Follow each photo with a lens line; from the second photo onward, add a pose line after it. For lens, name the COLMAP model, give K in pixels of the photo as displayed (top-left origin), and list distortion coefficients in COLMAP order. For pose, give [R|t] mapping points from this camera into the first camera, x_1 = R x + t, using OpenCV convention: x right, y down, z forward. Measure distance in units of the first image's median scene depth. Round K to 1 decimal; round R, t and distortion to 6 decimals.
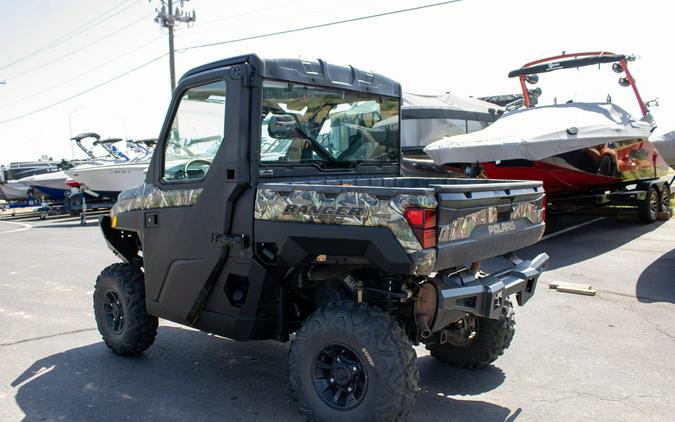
lens RADIAL K [[554.5, 0, 350.7], [0, 554.5, 222.1], [0, 0, 1]] dist [-0.067652, 0.005795]
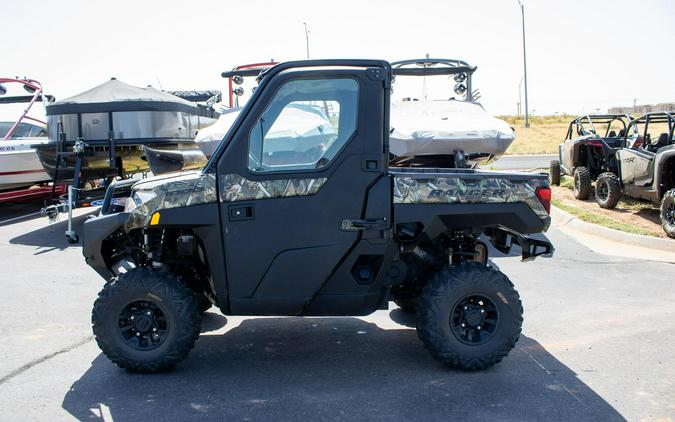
lens RADIAL K [[522.6, 0, 332.3], [0, 522.6, 198.8], [0, 0, 1]] dist [-0.092117, 0.019973]
pose [[0.758684, -0.043251, 0.650022, -1.026529], [0.055562, 0.998454, 0.001585, -0.025358], [-0.649085, 0.034914, 0.759914, 0.270044]]
